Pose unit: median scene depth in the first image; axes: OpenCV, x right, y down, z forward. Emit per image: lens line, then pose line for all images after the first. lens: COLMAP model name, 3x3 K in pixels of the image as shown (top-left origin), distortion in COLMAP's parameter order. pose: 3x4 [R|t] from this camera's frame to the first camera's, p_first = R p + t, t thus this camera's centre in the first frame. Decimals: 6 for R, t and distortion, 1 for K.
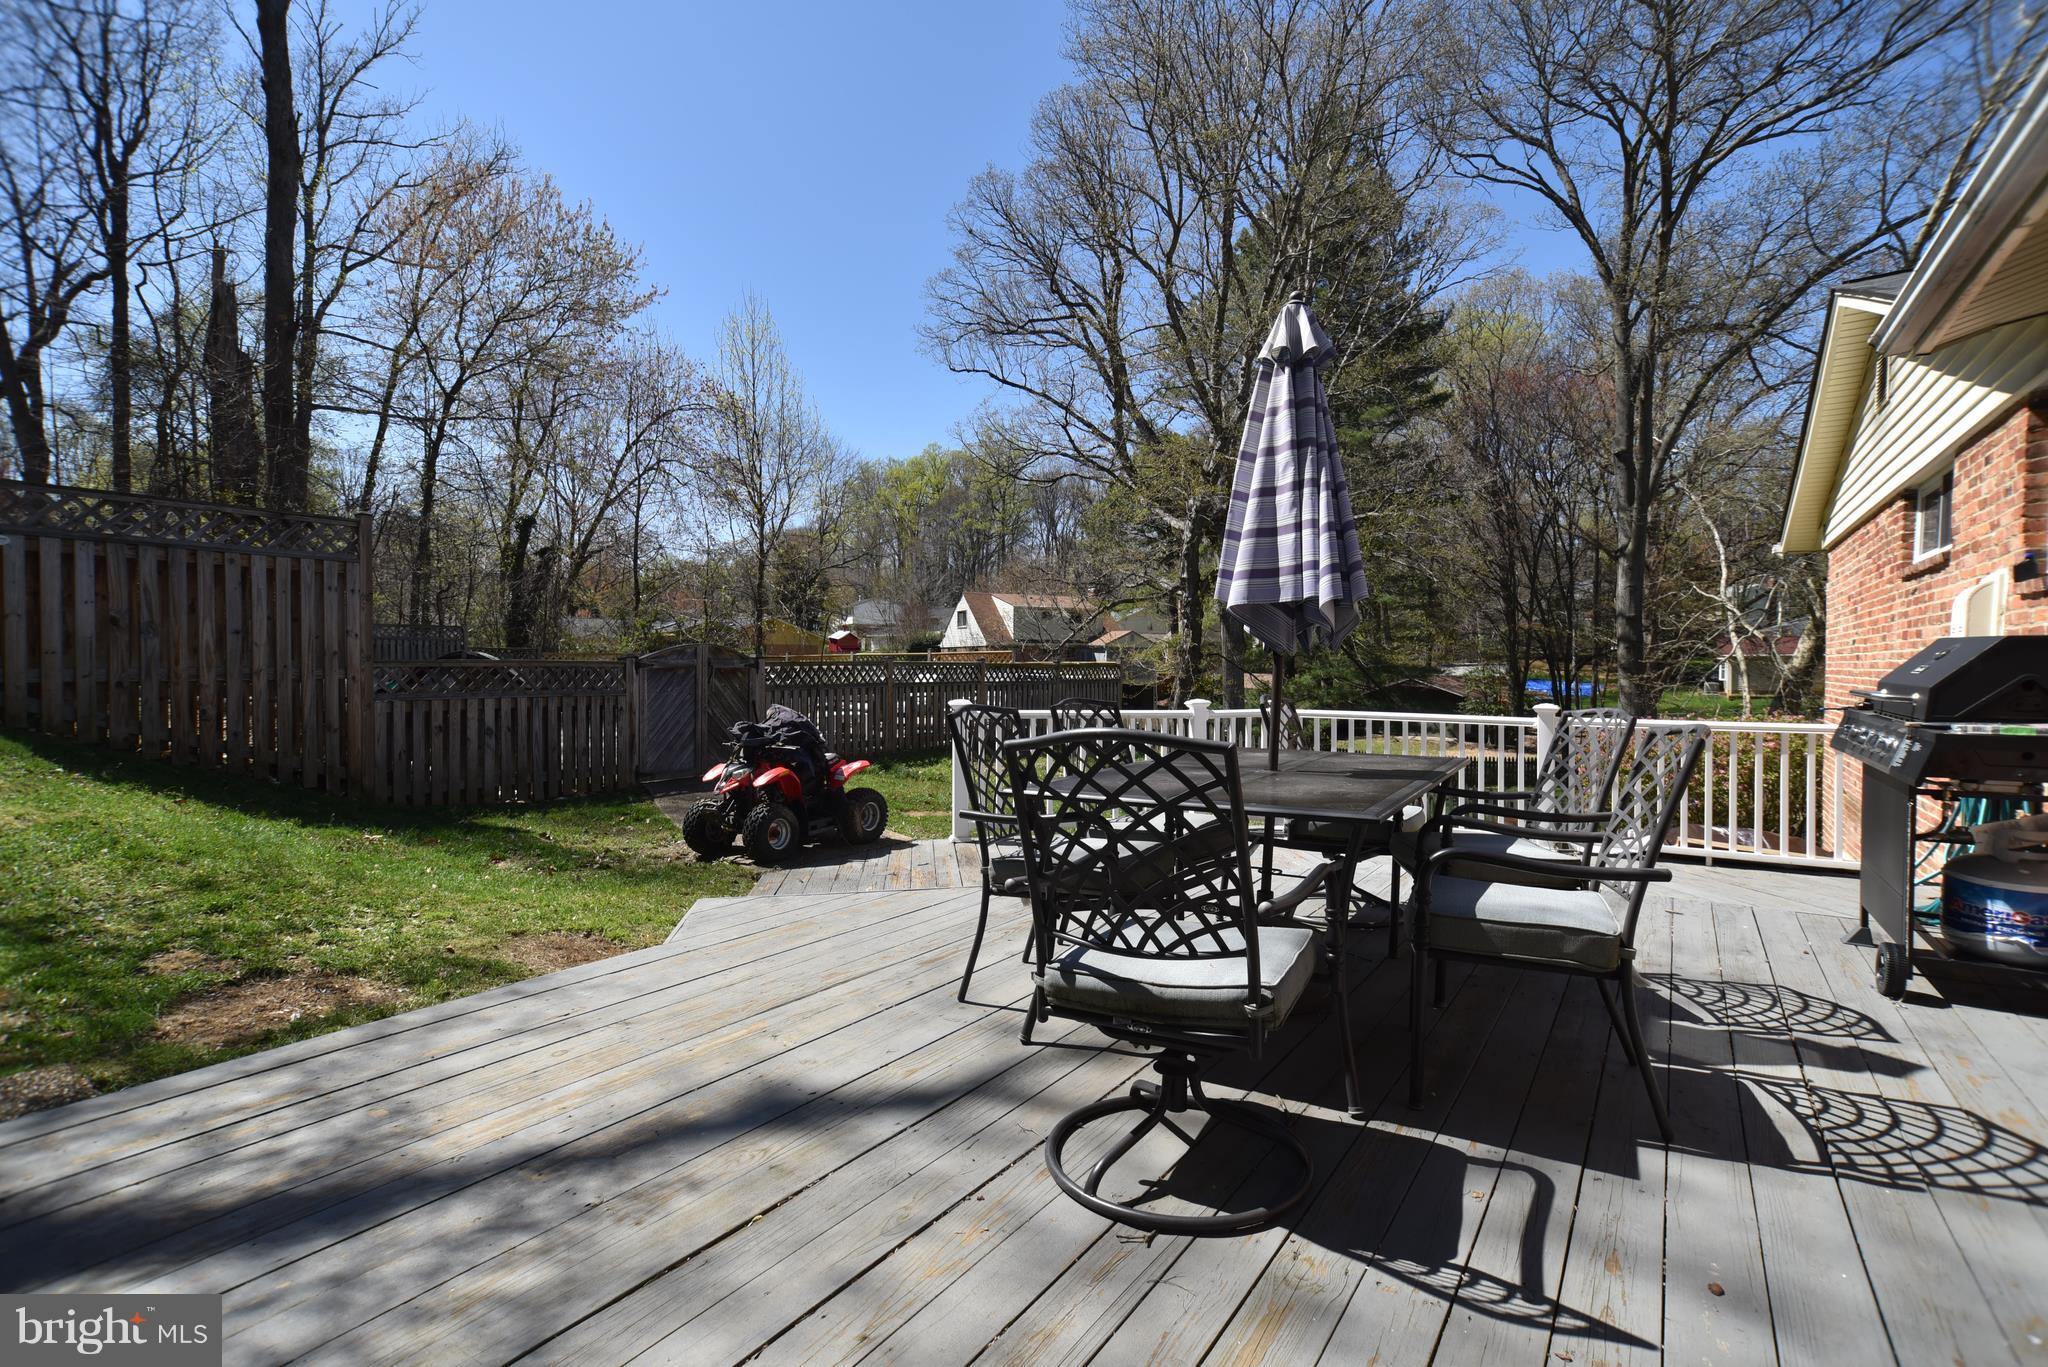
lens RADIAL K [[959.9, 0, 1020.8], [0, 959.9, 676.6], [0, 0, 1]] dist [0.001518, 0.000339]
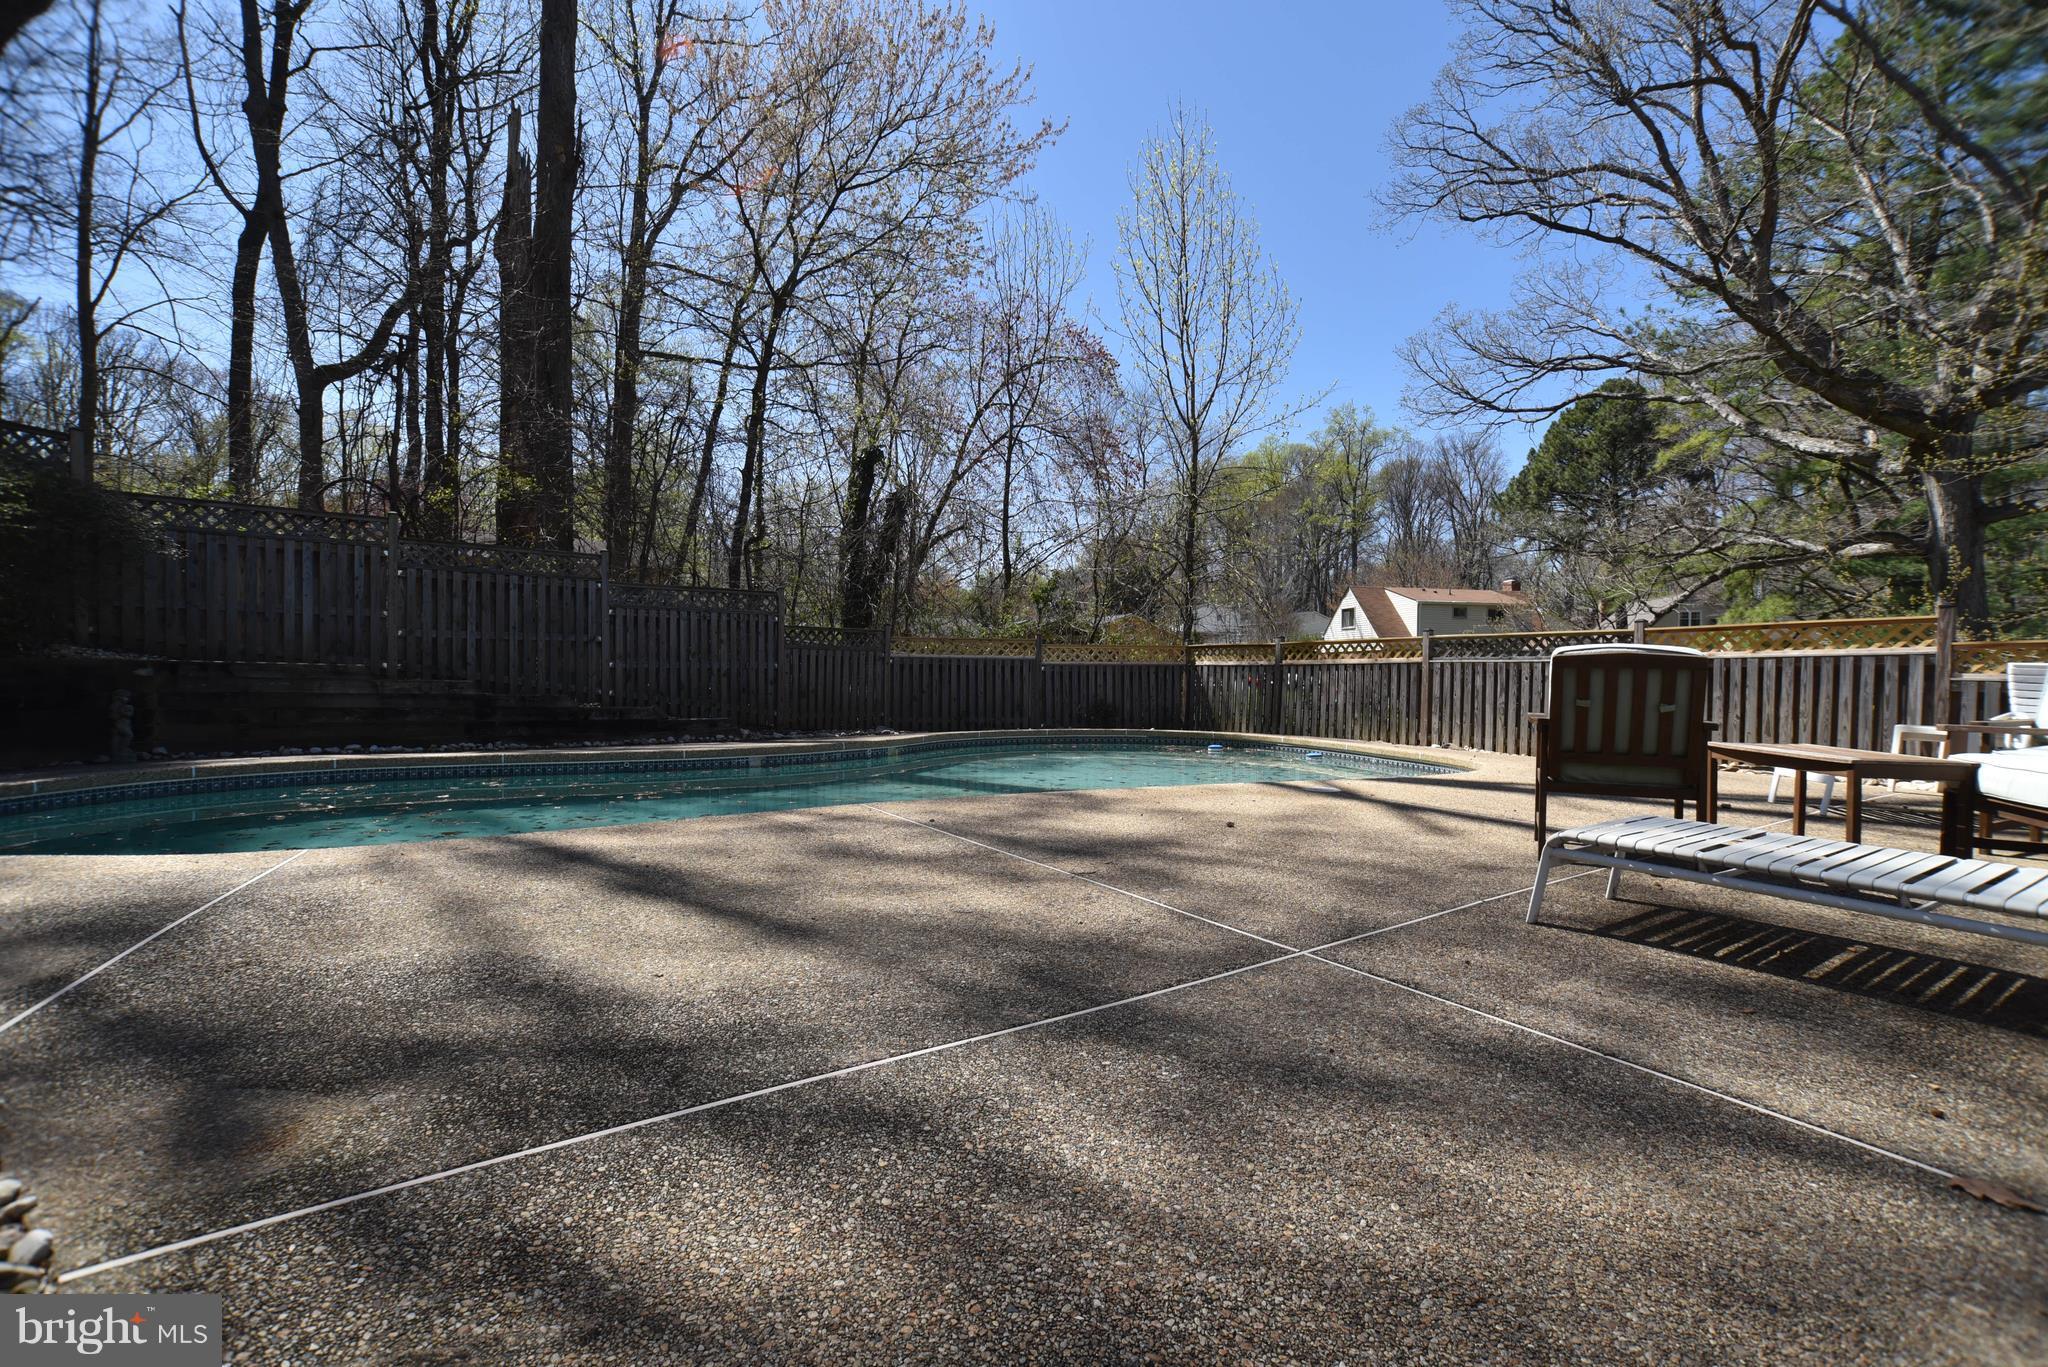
lens RADIAL K [[959.9, 0, 1020.8], [0, 959.9, 676.6], [0, 0, 1]] dist [0.001518, 0.000339]
pose [[0.950687, 0.012422, -0.309902, -0.105670], [-0.015633, 0.999847, -0.007878, 0.000430], [0.309756, 0.012335, 0.950736, 0.203665]]
